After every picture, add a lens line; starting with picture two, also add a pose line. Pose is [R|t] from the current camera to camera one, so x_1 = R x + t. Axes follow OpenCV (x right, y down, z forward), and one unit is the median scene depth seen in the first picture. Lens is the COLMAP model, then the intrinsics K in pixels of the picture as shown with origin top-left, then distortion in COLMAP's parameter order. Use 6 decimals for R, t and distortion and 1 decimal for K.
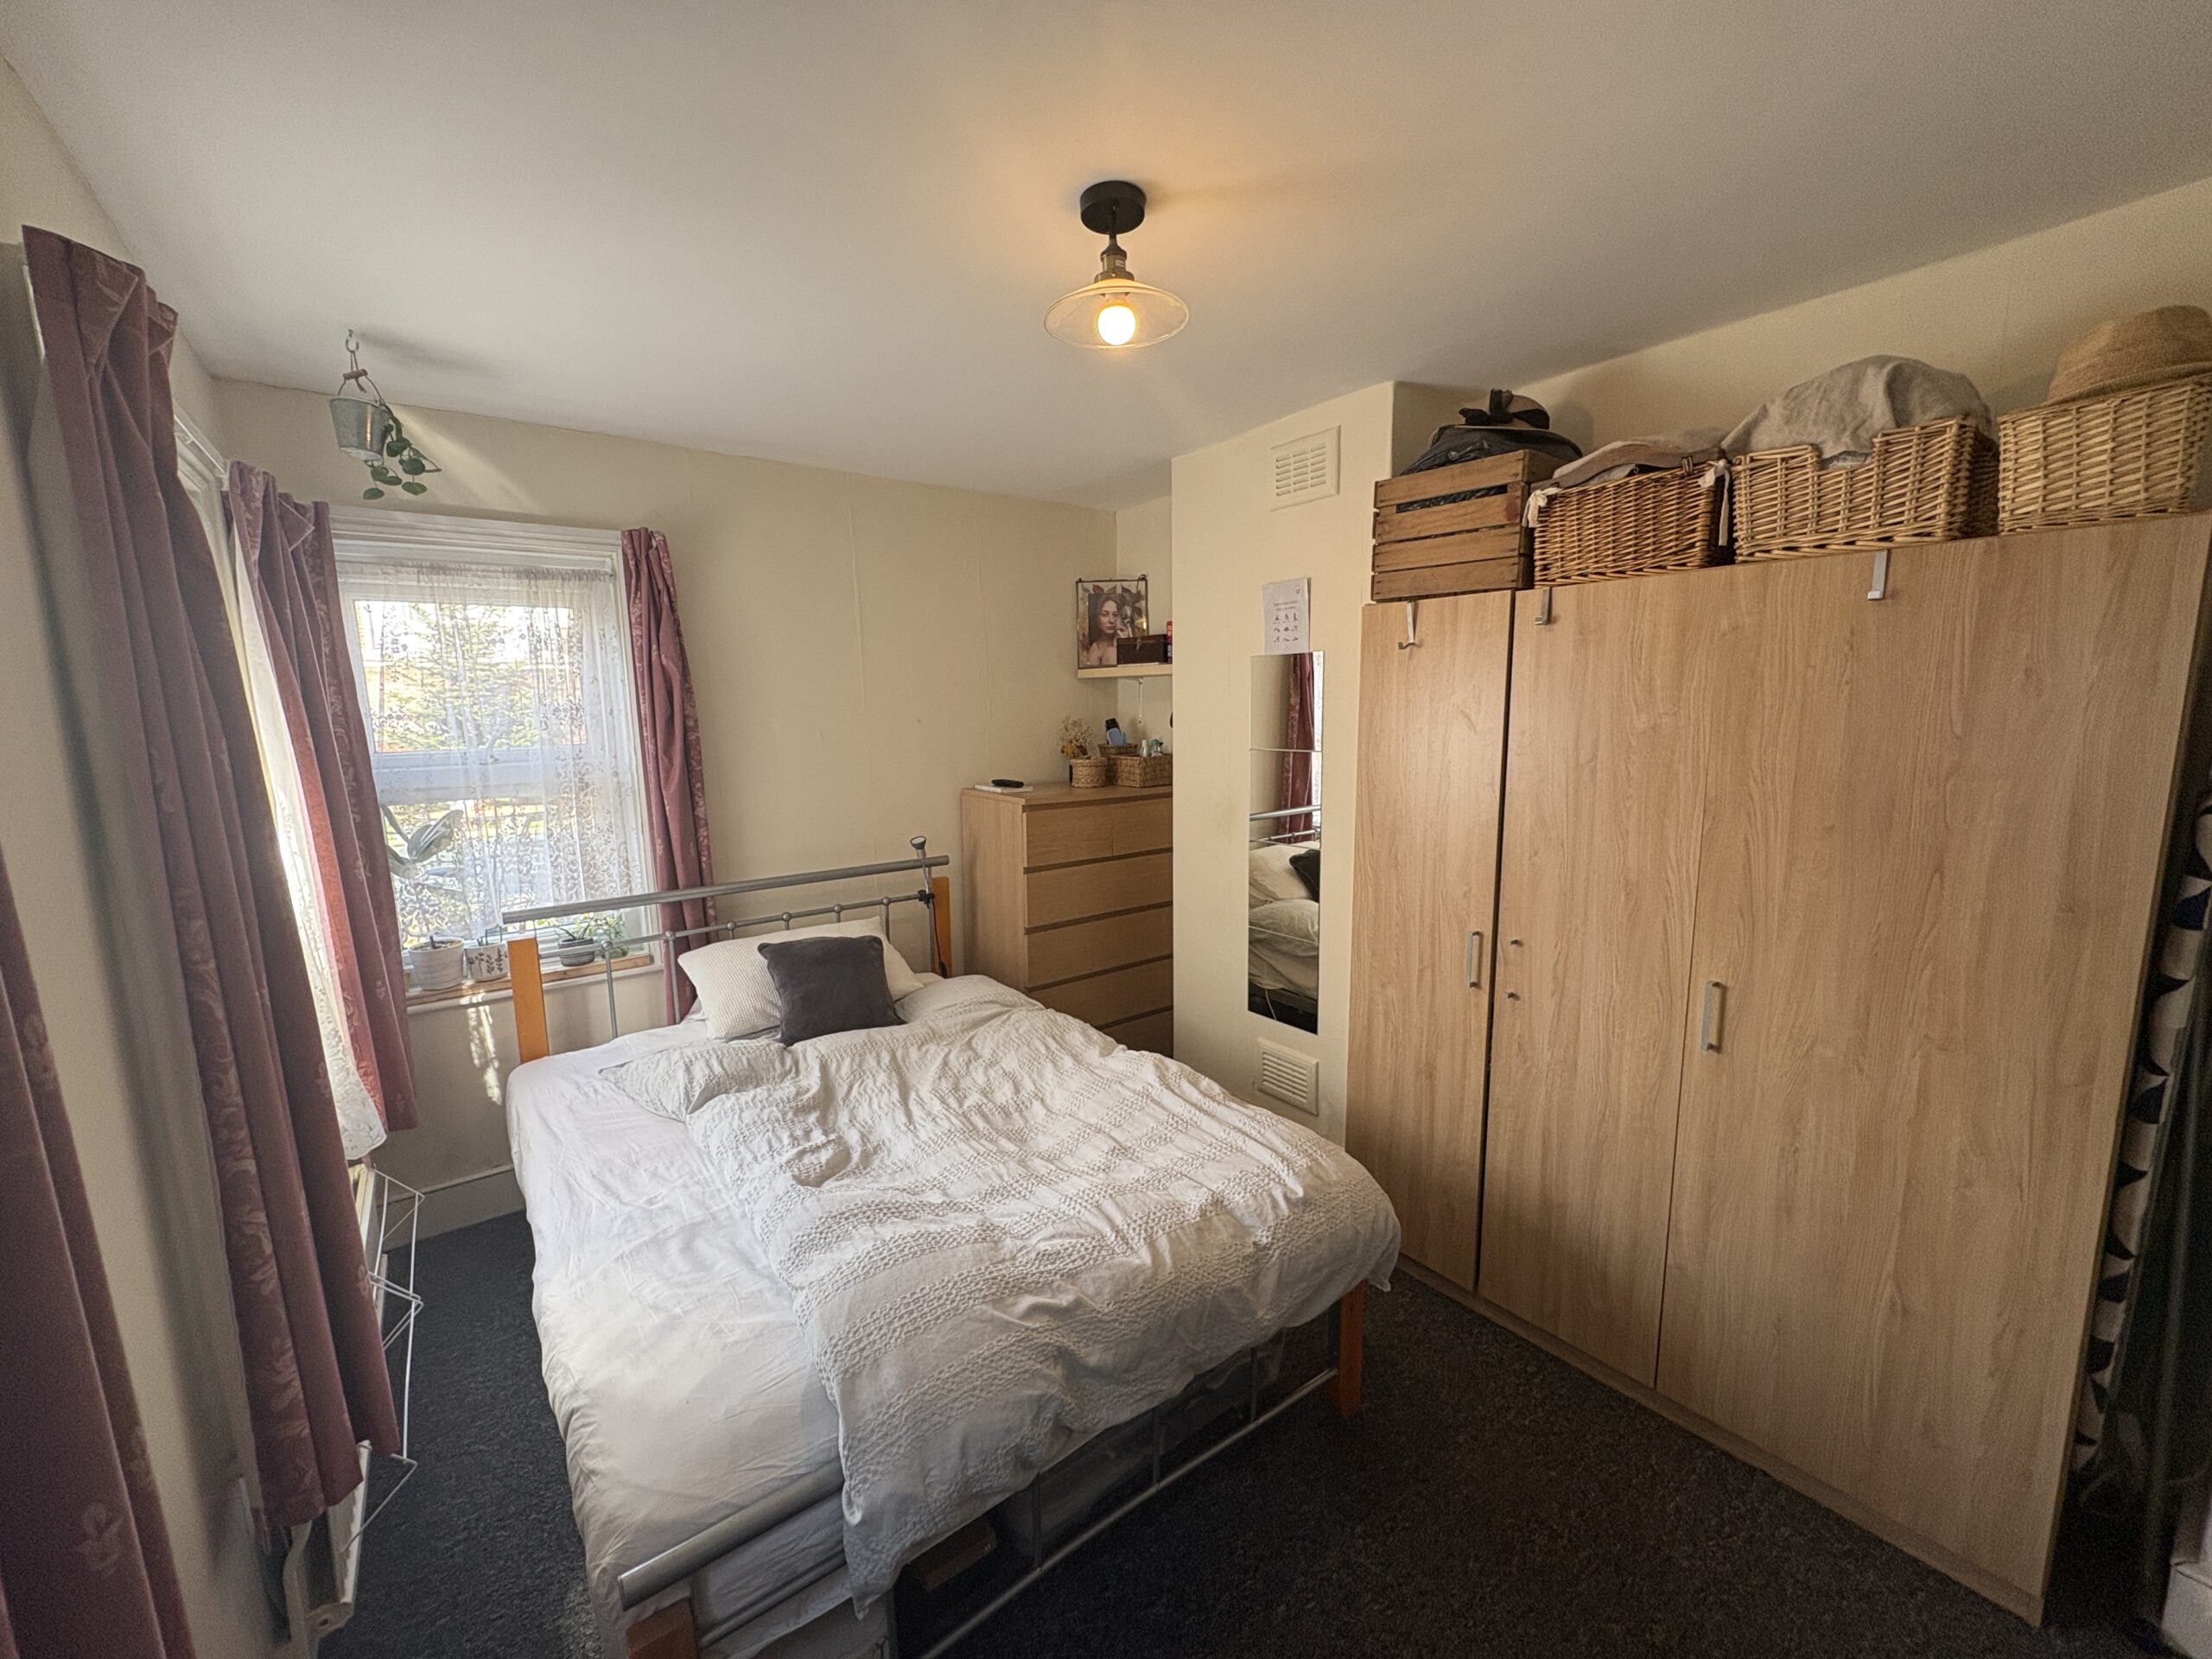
lens RADIAL K [[879.5, 0, 1104.4], [0, 879.5, 833.0], [0, 0, 1]] dist [0.001620, -0.000086]
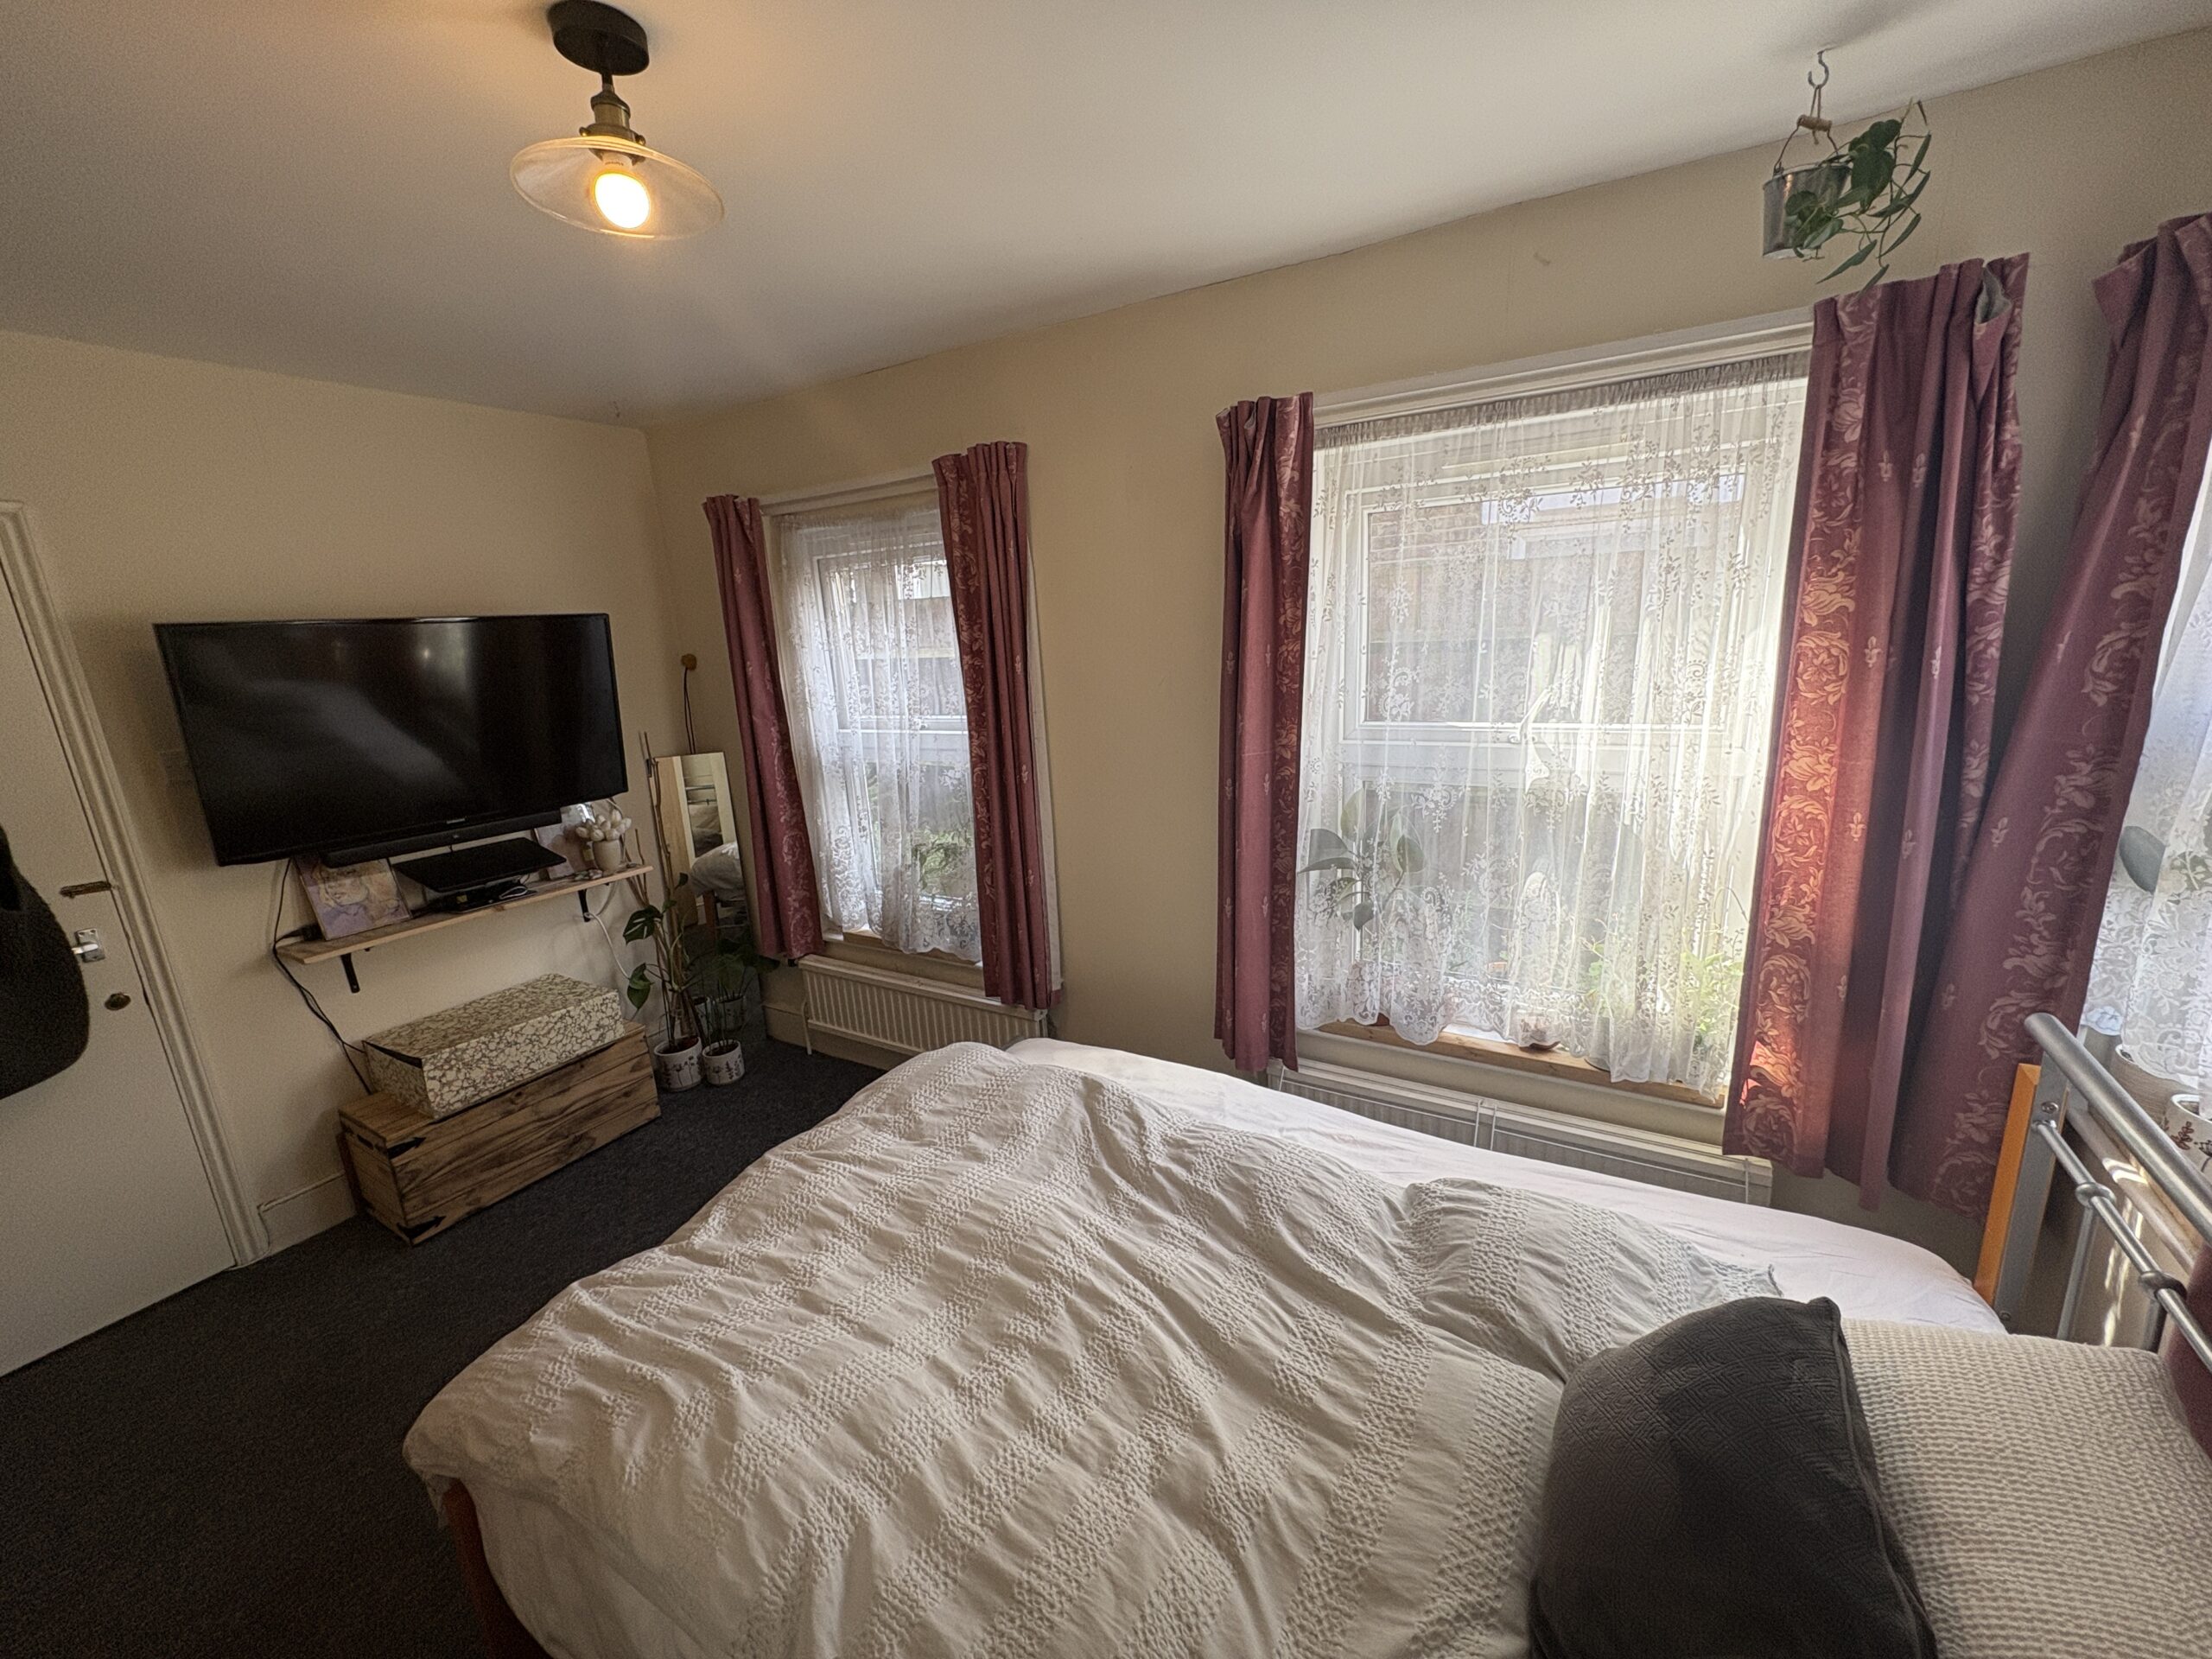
lens RADIAL K [[879.5, 0, 1104.4], [0, 879.5, 833.0], [0, 0, 1]] dist [0.001620, -0.000086]
pose [[-0.921175, 0.149535, -0.359271, -0.010686], [0.009429, 0.931529, 0.363544, -0.241776], [0.389034, 0.331501, -0.859511, 1.445948]]
